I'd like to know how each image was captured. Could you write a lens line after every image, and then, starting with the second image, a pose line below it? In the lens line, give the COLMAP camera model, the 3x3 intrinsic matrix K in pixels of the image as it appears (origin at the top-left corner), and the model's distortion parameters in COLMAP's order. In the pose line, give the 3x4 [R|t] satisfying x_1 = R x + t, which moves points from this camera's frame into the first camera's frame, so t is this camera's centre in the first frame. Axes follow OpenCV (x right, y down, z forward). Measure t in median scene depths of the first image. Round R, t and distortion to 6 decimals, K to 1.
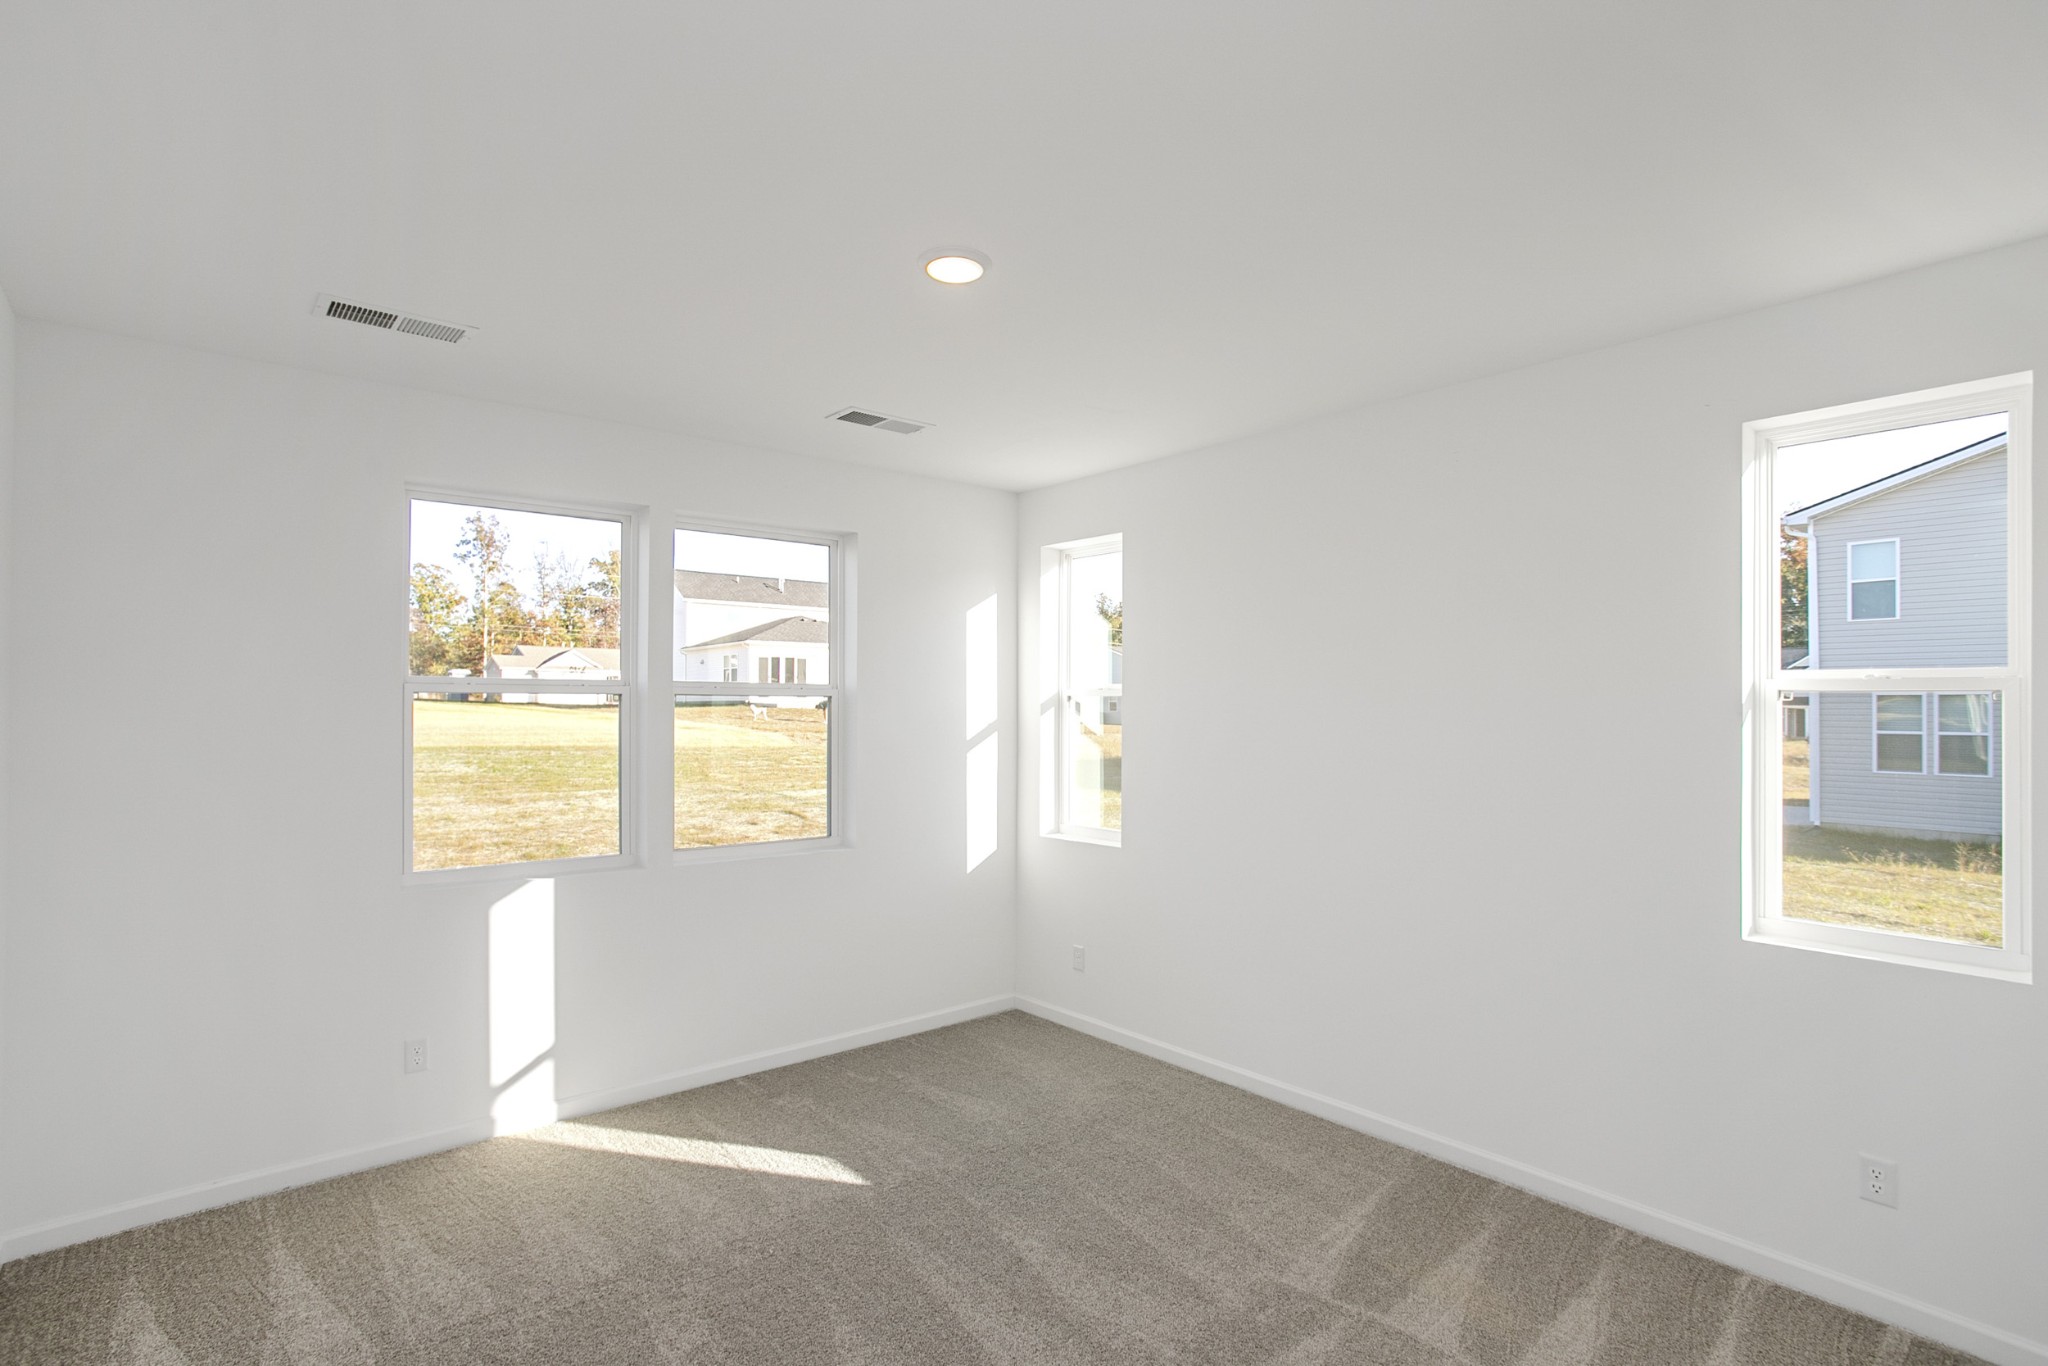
lens RADIAL K [[991.2, 0, 1030.2], [0, 991.2, 680.4], [0, 0, 1]] dist [-0.048492, 0.022978]
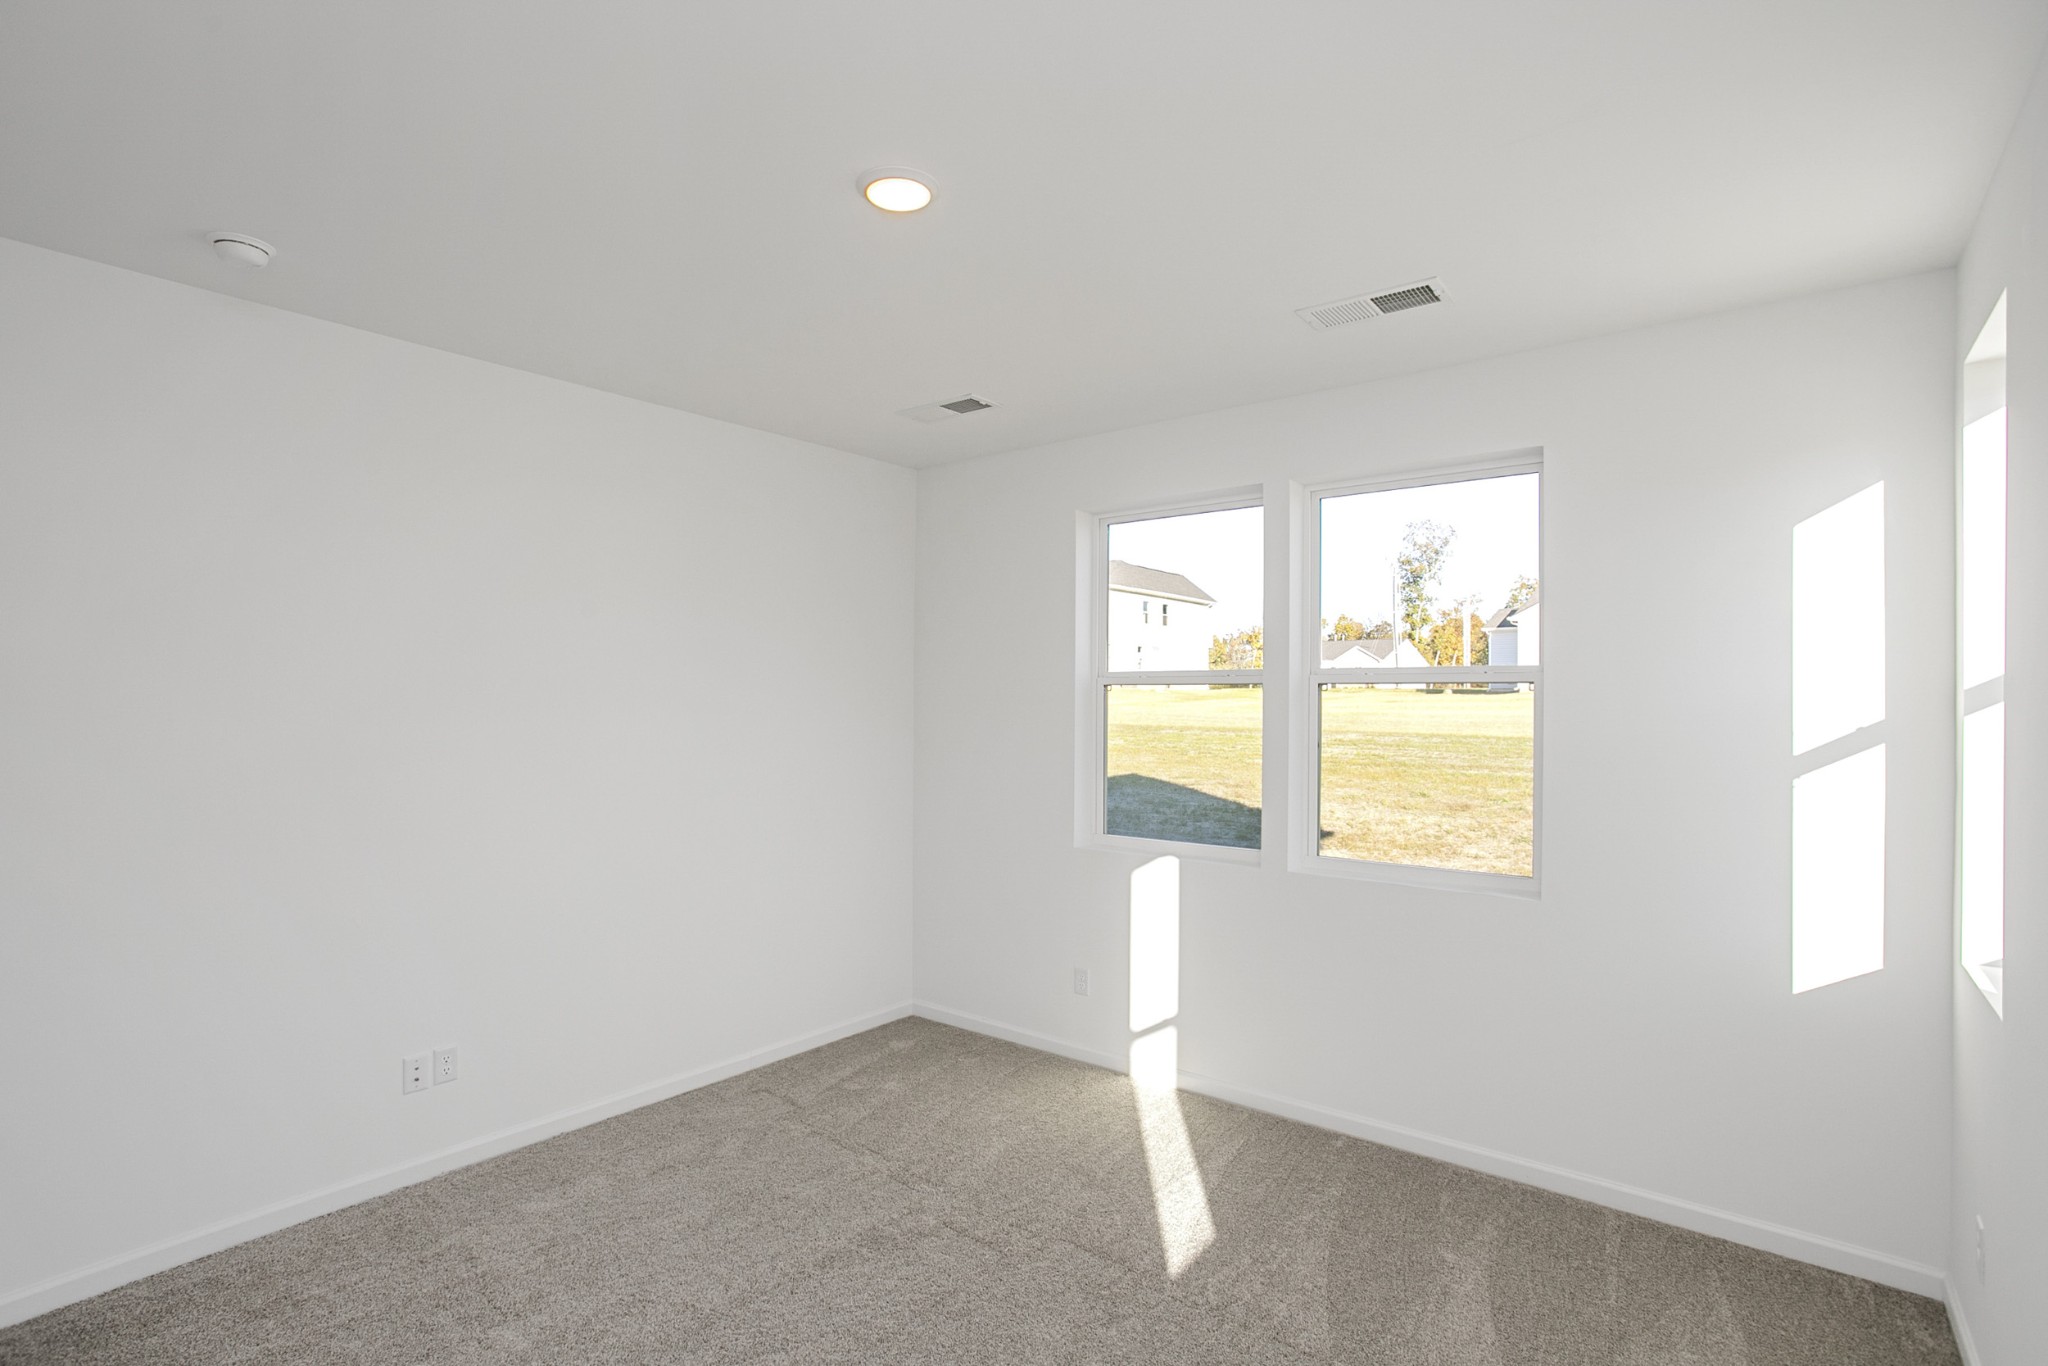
lens RADIAL K [[993.3, 0, 1021.2], [0, 993.3, 692.6], [0, 0, 1]] dist [-0.002792, 0.000611]
pose [[0.198669, -0.009385, -0.980022, 0.528577], [0.025182, 0.999673, -0.004468, 0.020837], [0.979743, -0.023791, 0.198840, 0.609701]]
